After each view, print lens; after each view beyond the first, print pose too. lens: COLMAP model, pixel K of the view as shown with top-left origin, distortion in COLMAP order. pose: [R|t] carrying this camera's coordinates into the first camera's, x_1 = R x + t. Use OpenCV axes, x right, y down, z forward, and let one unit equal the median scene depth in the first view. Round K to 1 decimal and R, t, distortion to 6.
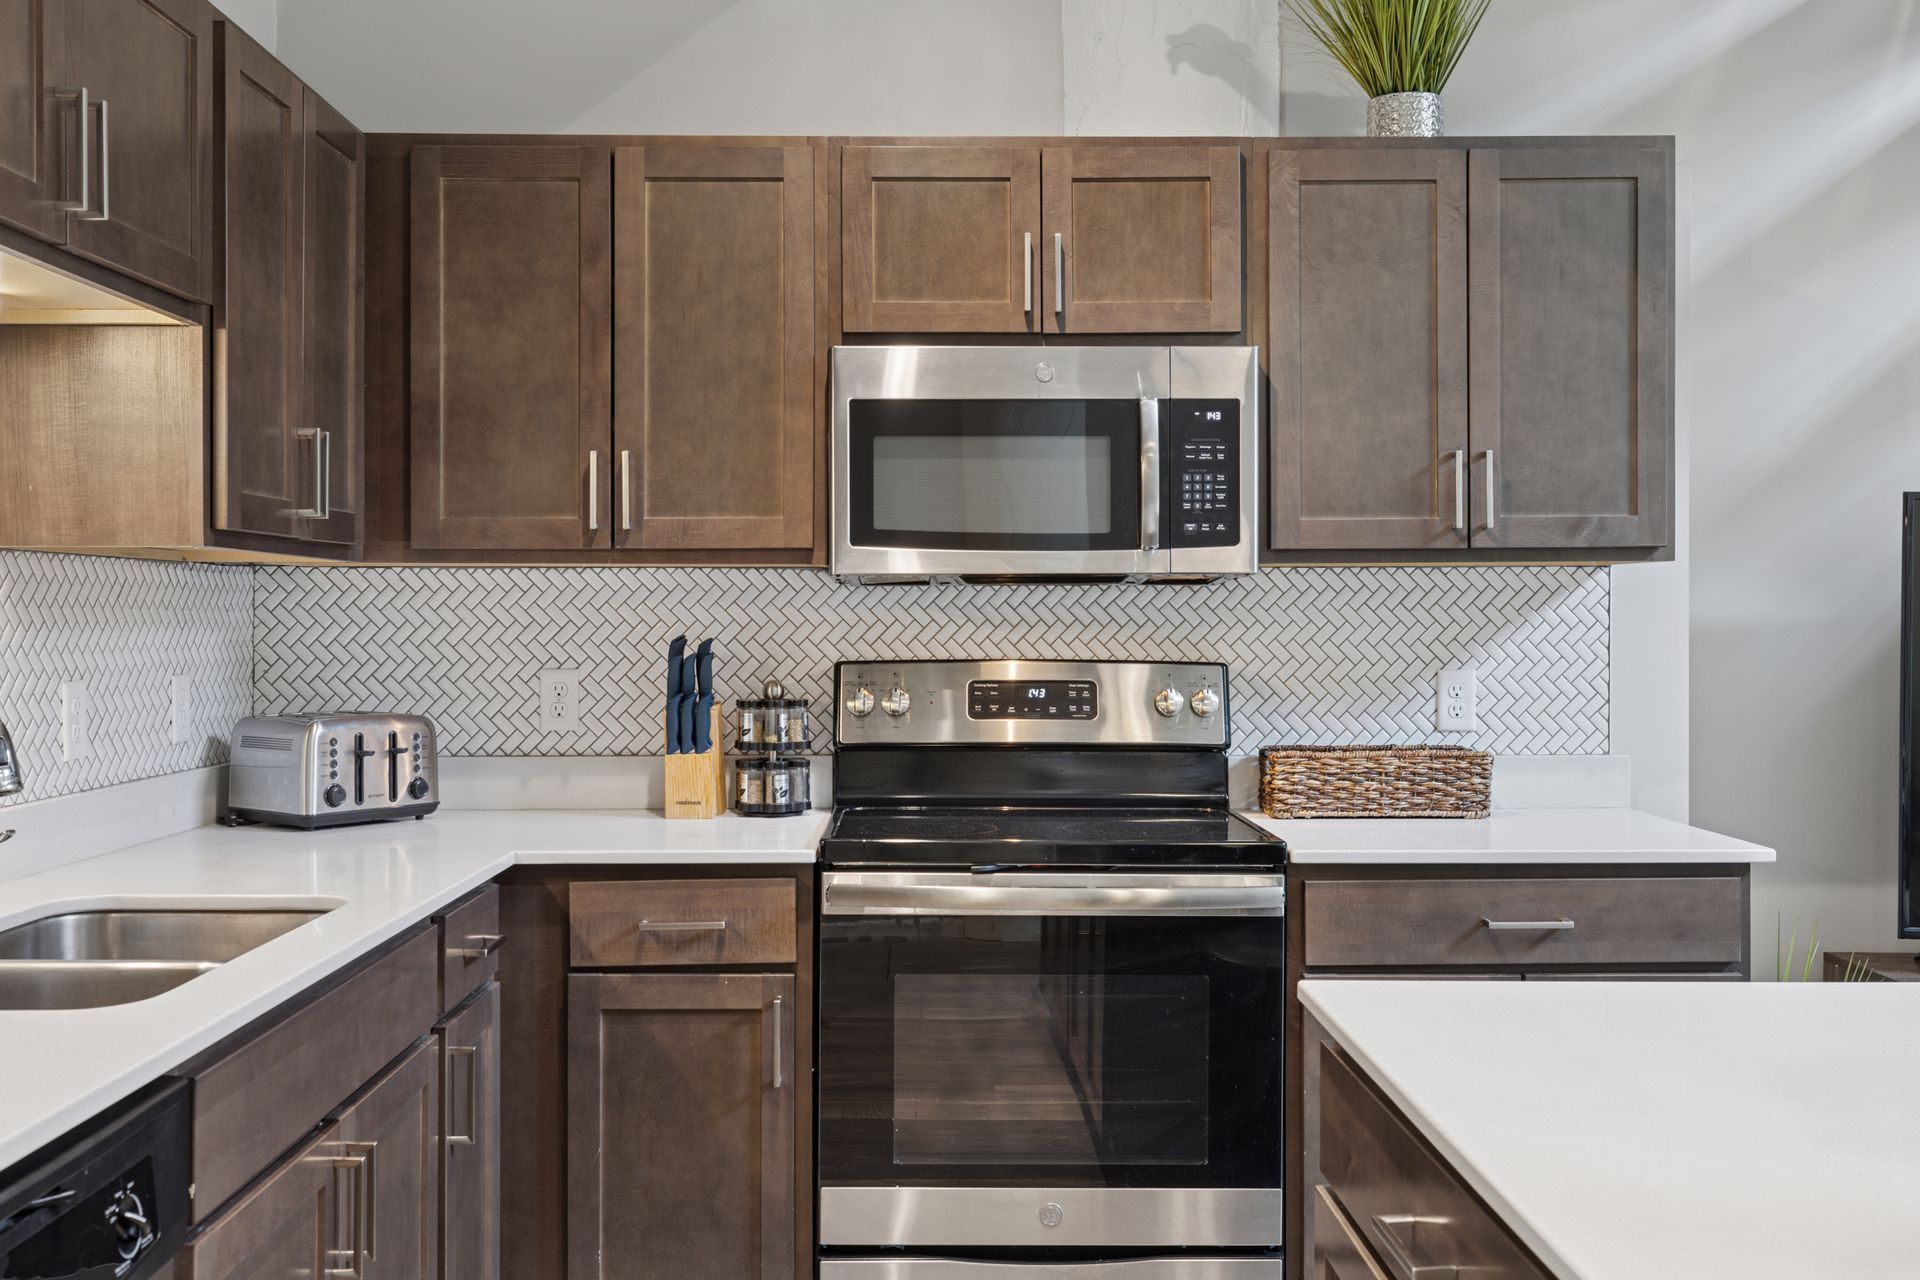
lens RADIAL K [[1749.7, 0, 752.5], [0, 1749.7, 618.7], [0, 0, 1]] dist [0.000255, 0.008173]
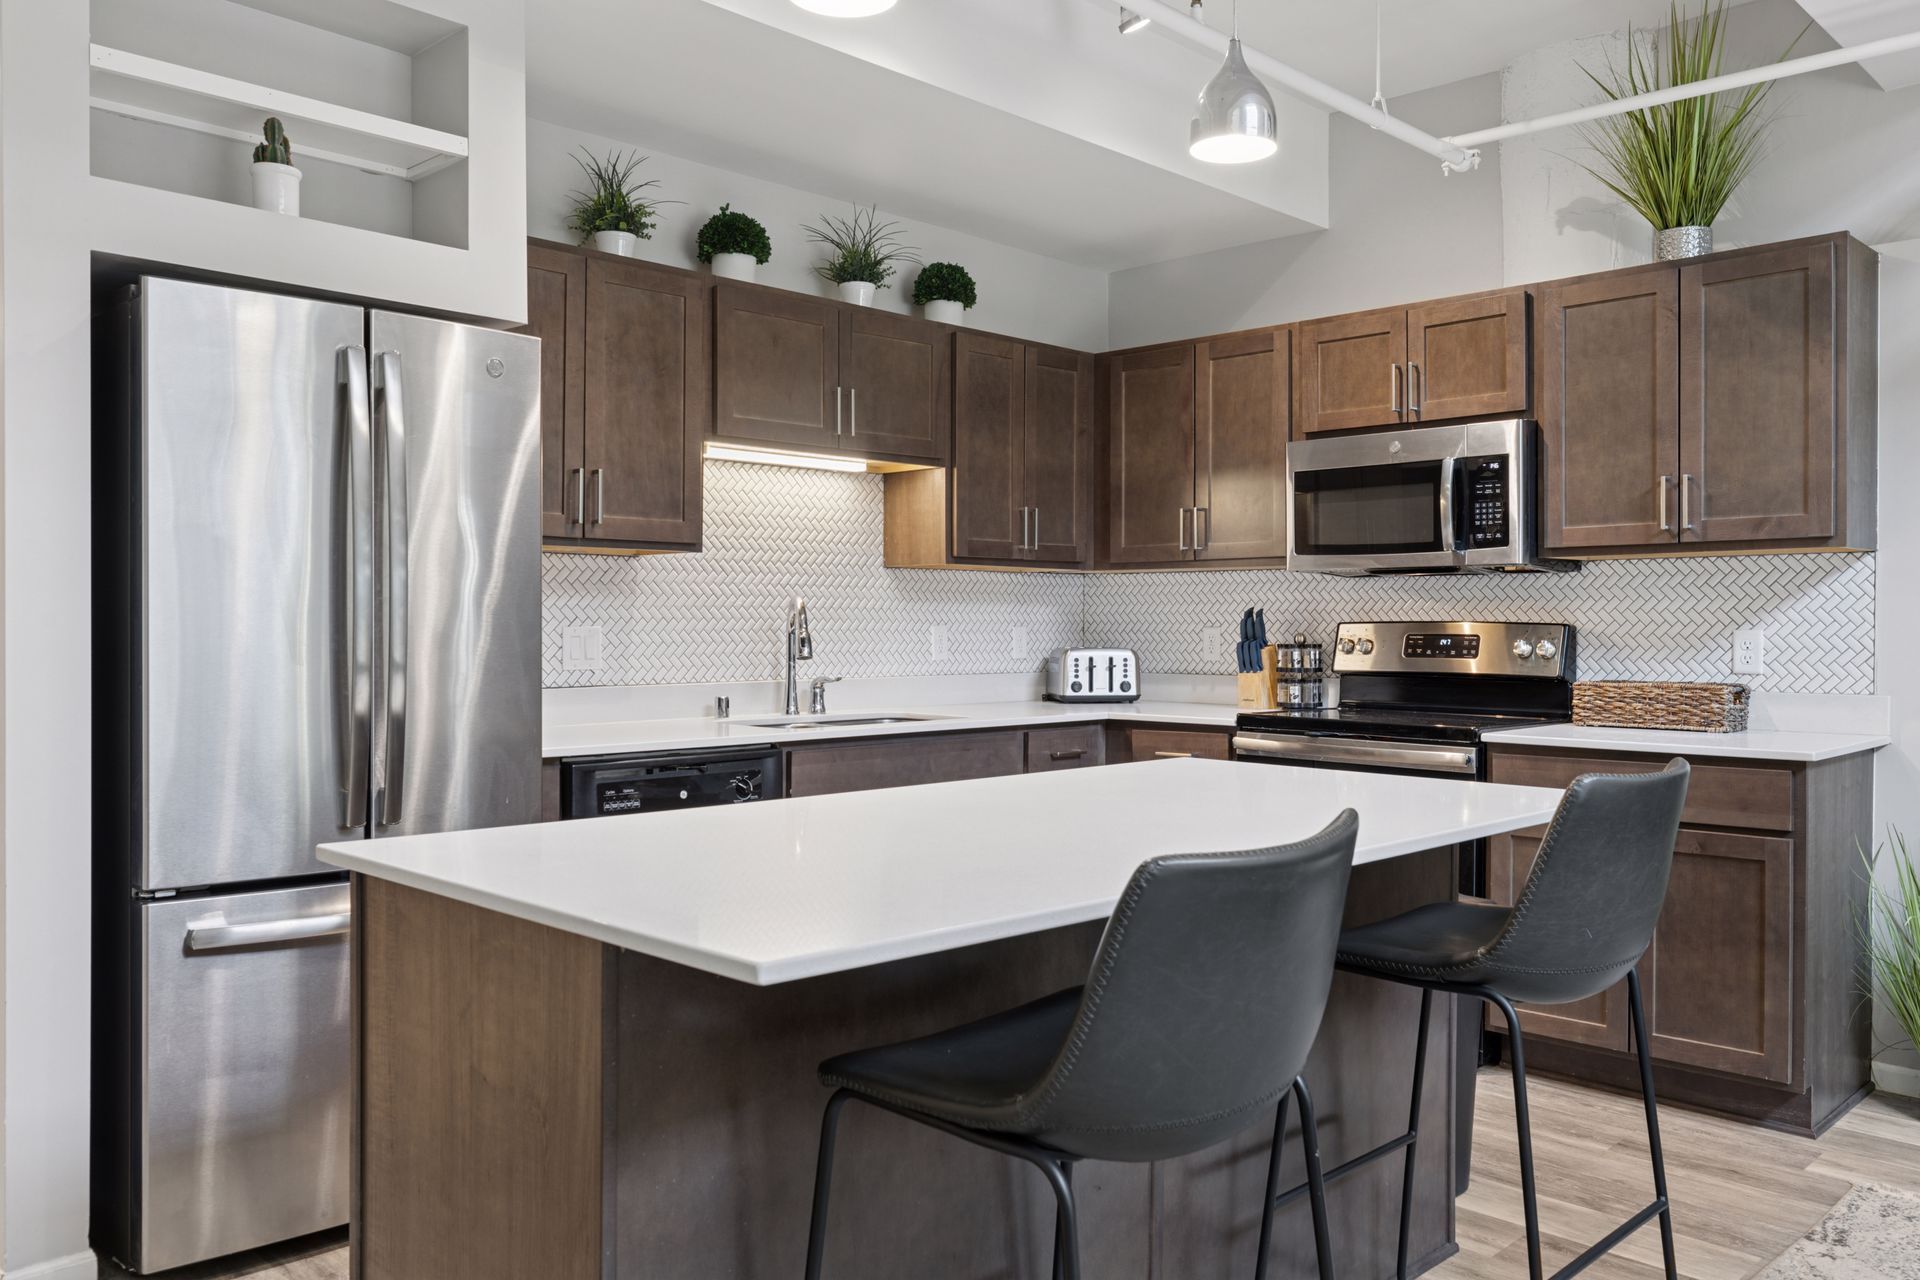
lens RADIAL K [[1306.8, 0, 1011.2], [0, 1306.8, 630.7], [0, 0, 1]] dist [0.018215, 0.000716]
pose [[0.754447, 0.007501, -0.656318, 0.689705], [-0.004753, 0.999971, 0.005966, 0.028189], [0.656343, -0.001381, 0.754461, -0.181871]]
